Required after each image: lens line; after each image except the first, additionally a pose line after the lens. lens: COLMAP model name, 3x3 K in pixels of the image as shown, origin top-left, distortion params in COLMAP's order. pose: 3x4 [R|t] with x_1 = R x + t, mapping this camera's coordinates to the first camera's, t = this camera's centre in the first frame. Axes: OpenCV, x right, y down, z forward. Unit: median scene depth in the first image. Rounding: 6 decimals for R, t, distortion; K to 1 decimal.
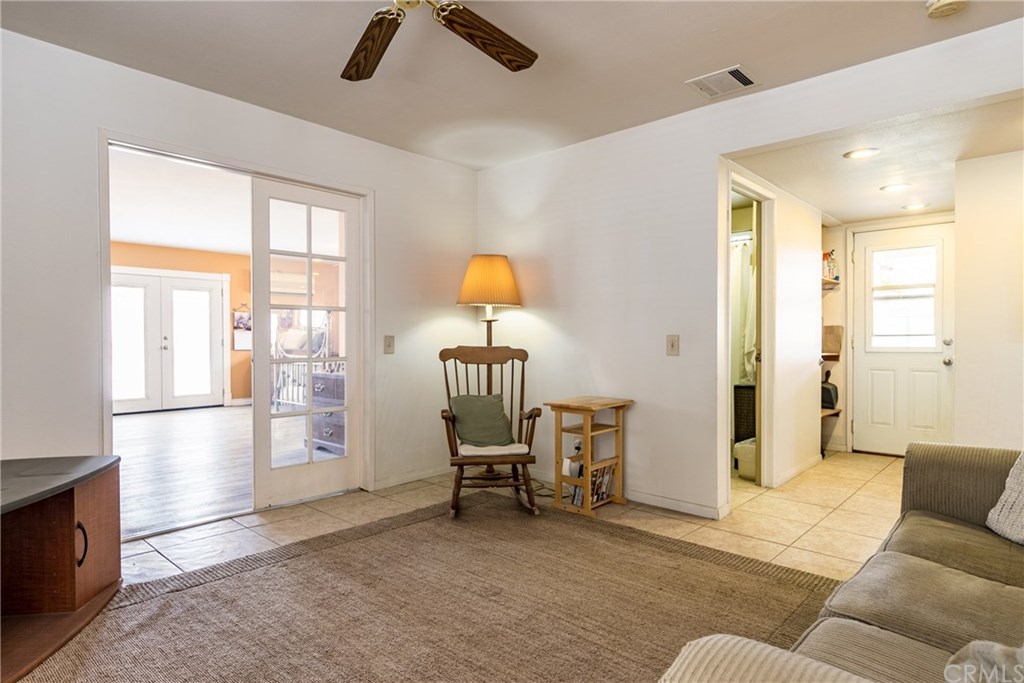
lens RADIAL K [[578.4, 0, 511.8], [0, 578.4, 342.3], [0, 0, 1]] dist [0.000421, 0.000341]
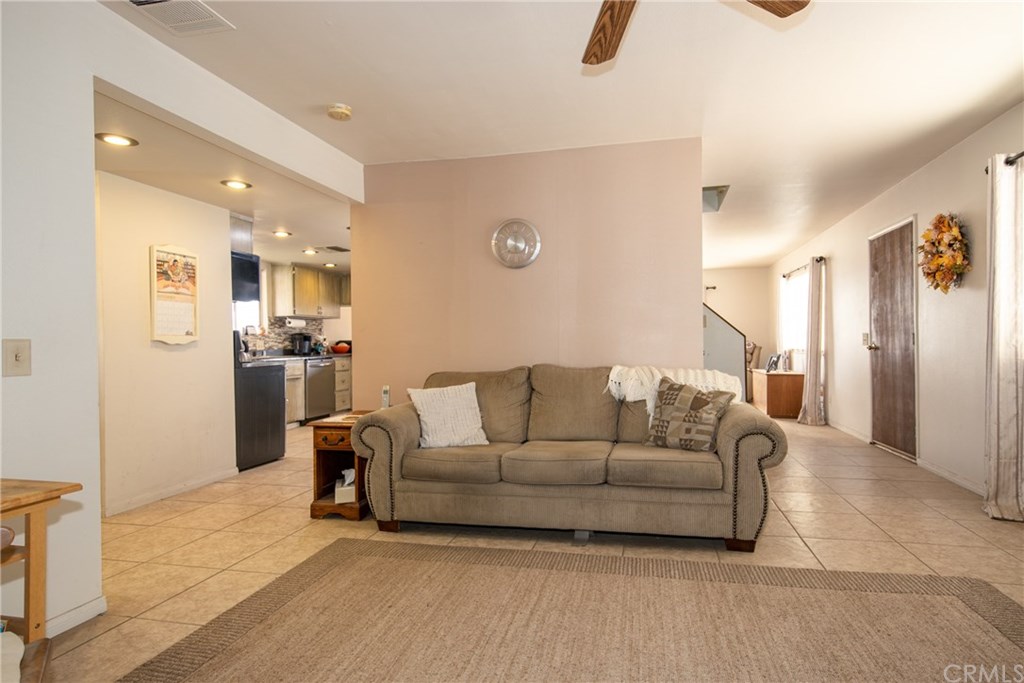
lens RADIAL K [[533.9, 0, 521.7], [0, 533.9, 339.5], [0, 0, 1]] dist [-0.014355, -0.000273]
pose [[-0.494968, 0.013475, 0.868807, -0.527587], [0.021007, 0.999773, -0.003538, 0.000351], [-0.868657, 0.016500, -0.495139, 1.080808]]
